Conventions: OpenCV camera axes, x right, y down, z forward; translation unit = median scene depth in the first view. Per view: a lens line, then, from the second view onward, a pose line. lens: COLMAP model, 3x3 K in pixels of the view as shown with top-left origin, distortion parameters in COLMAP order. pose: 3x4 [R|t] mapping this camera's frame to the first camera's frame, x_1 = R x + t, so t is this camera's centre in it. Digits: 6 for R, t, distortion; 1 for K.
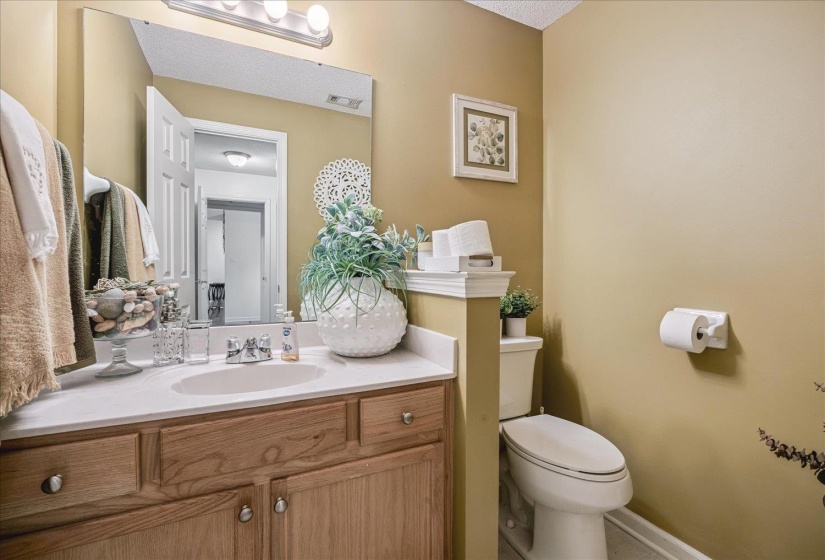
lens RADIAL K [[387.7, 0, 412.5], [0, 387.7, 280.0], [0, 0, 1]] dist [-0.017331, 0.000278]
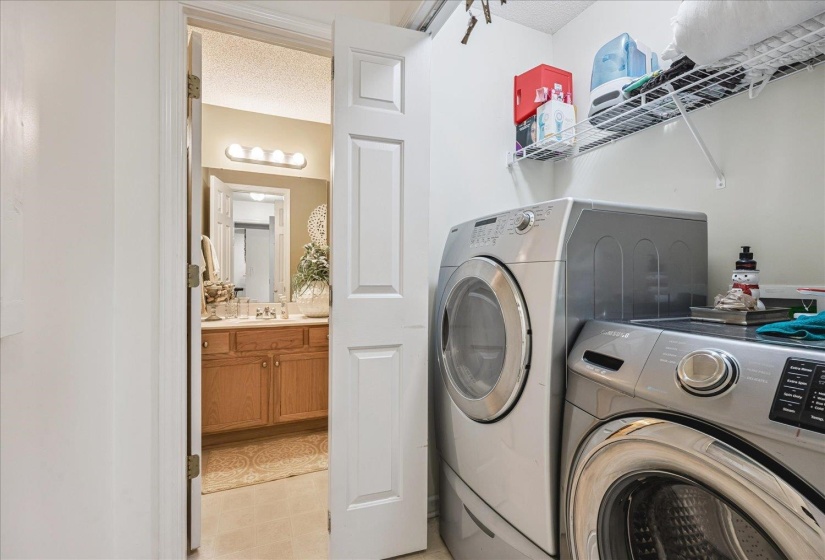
lens RADIAL K [[387.7, 0, 412.5], [0, 387.7, 280.0], [0, 0, 1]] dist [-0.017331, 0.000278]
pose [[0.999402, -0.000551, -0.034579, 0.559957], [0.000001, 0.999874, -0.015903, 0.027632], [0.034584, 0.015893, 0.999275, -1.350430]]
